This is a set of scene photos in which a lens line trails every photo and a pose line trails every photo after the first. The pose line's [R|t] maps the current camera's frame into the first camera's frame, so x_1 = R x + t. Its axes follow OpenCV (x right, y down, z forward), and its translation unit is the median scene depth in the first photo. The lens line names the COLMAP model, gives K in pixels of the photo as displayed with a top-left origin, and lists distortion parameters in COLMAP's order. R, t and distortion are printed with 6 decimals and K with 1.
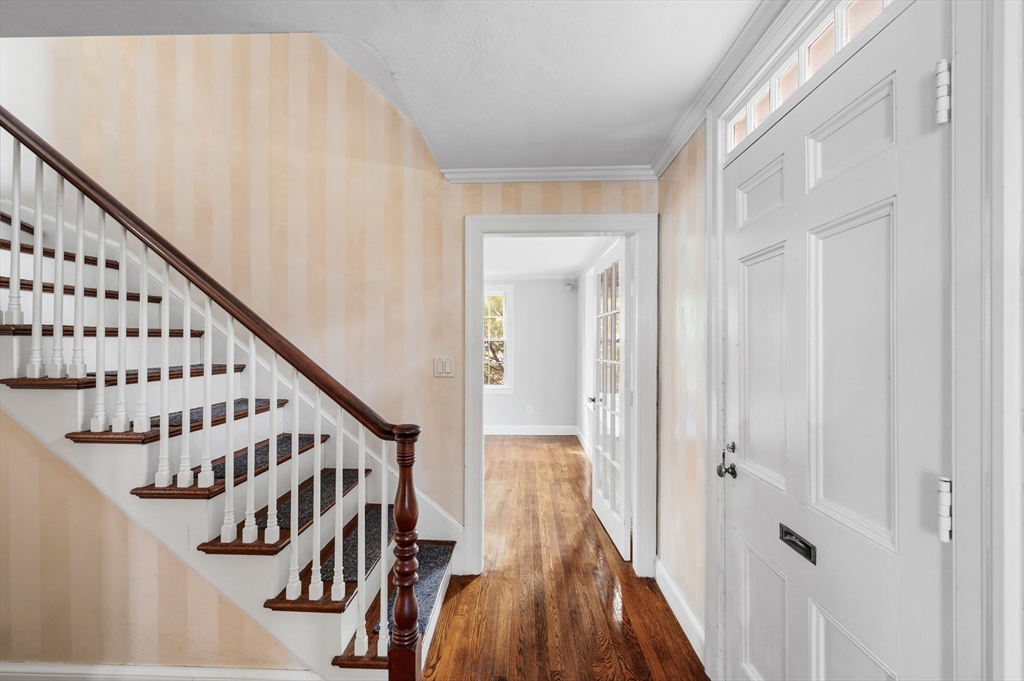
lens RADIAL K [[441.7, 0, 509.5], [0, 441.7, 342.2], [0, 0, 1]] dist [-0.001409, -0.000032]
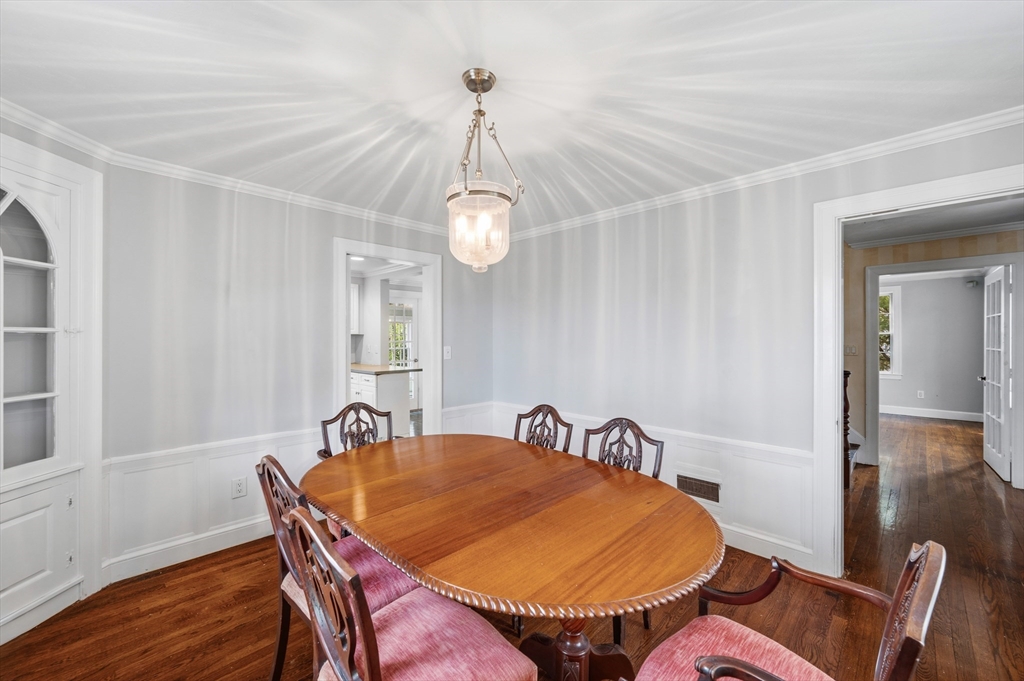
lens RADIAL K [[407.0, 0, 519.4], [0, 407.0, 337.0], [0, 0, 1]] dist [0.003084, -0.000376]
pose [[0.736848, -0.003877, -0.676048, -0.013976], [0.006213, 0.999980, 0.001037, -0.006668], [0.676030, -0.004965, 0.736857, -1.064800]]
